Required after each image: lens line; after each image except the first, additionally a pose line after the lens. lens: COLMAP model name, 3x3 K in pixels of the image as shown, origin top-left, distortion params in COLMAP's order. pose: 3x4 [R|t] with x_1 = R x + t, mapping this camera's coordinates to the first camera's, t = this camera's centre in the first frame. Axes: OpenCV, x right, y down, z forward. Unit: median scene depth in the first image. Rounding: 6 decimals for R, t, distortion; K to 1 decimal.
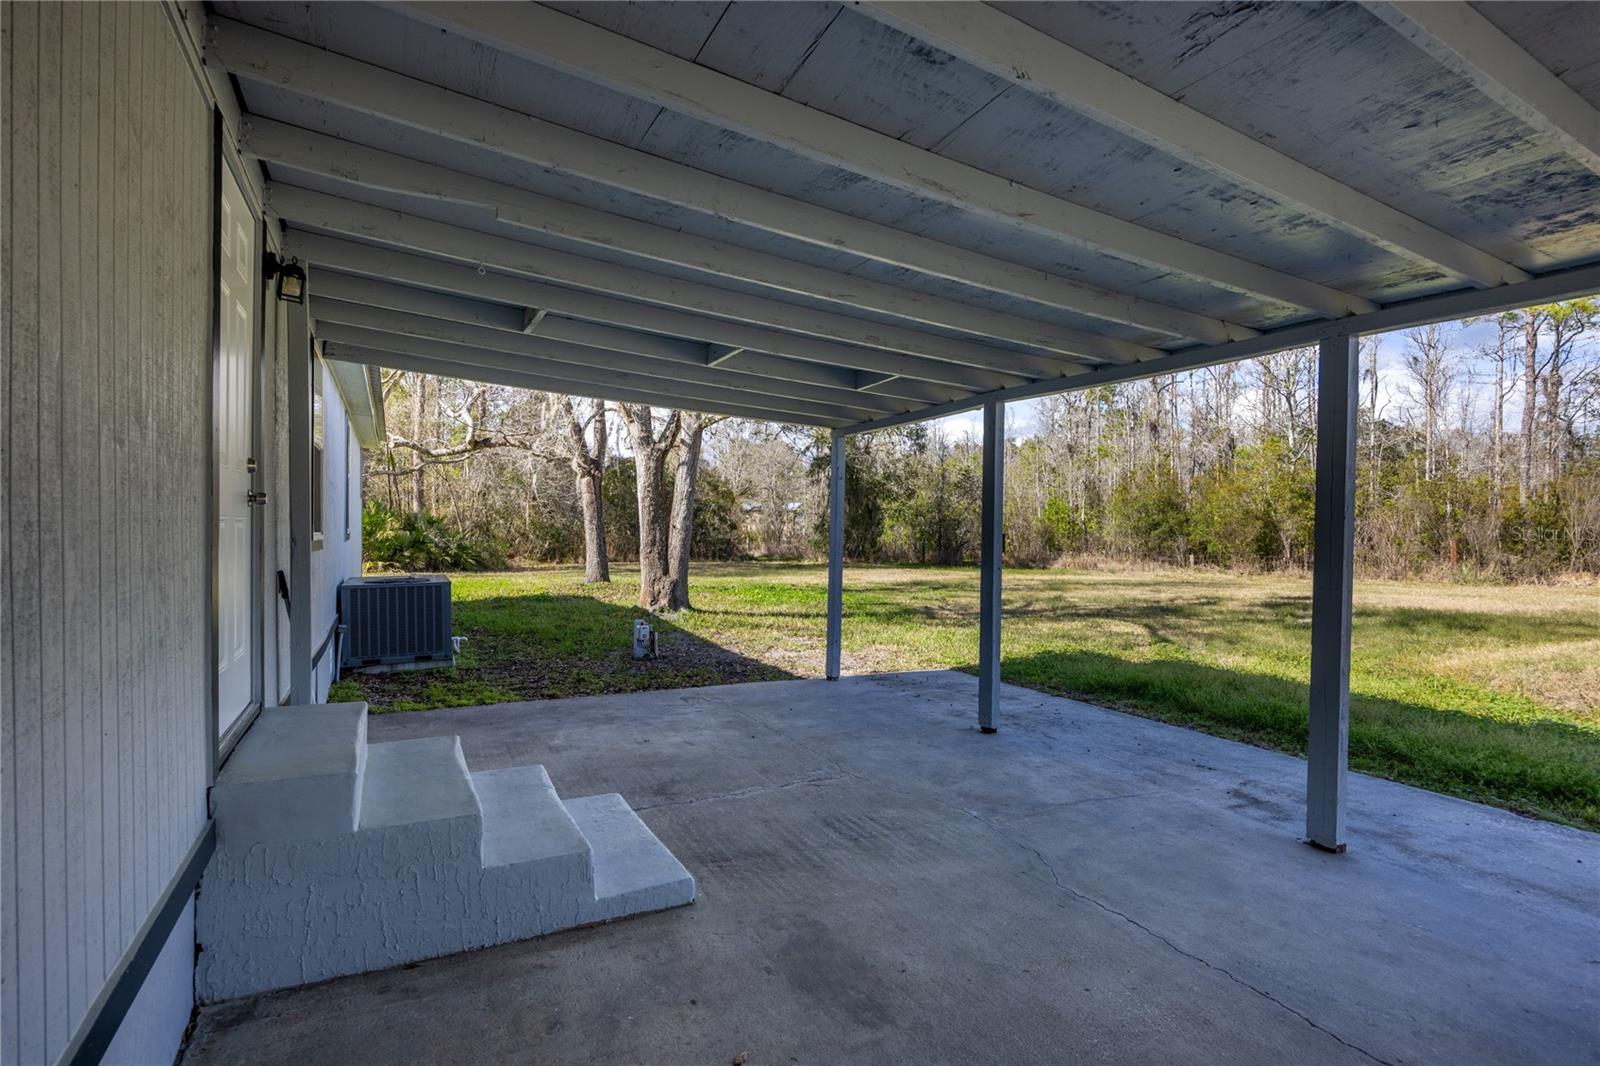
lens RADIAL K [[799.6, 0, 814.6], [0, 799.6, 534.4], [0, 0, 1]] dist [-0.011516, 0.000530]
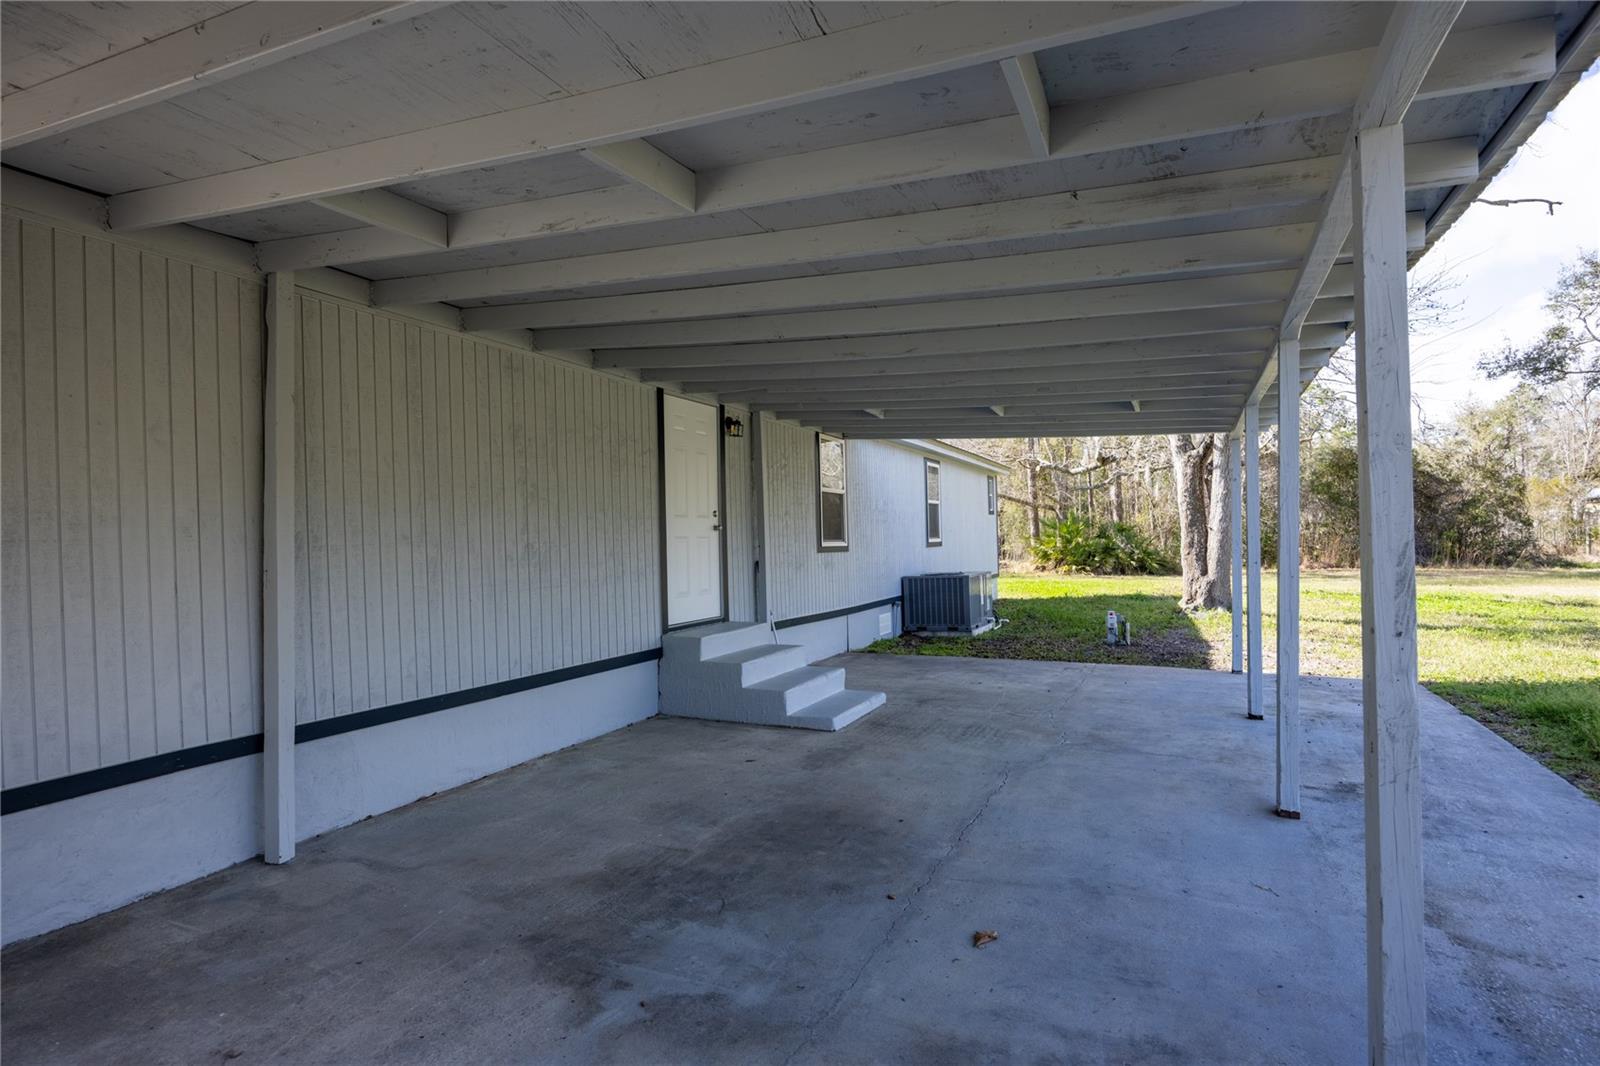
lens RADIAL K [[832.0, 0, 811.7], [0, 832.0, 539.7], [0, 0, 1]] dist [-0.005130, 0.000345]
pose [[0.607852, -0.020637, -0.793782, 0.369050], [0.019025, 0.999754, -0.011424, 0.006727], [0.793822, -0.008158, 0.608095, -0.063882]]
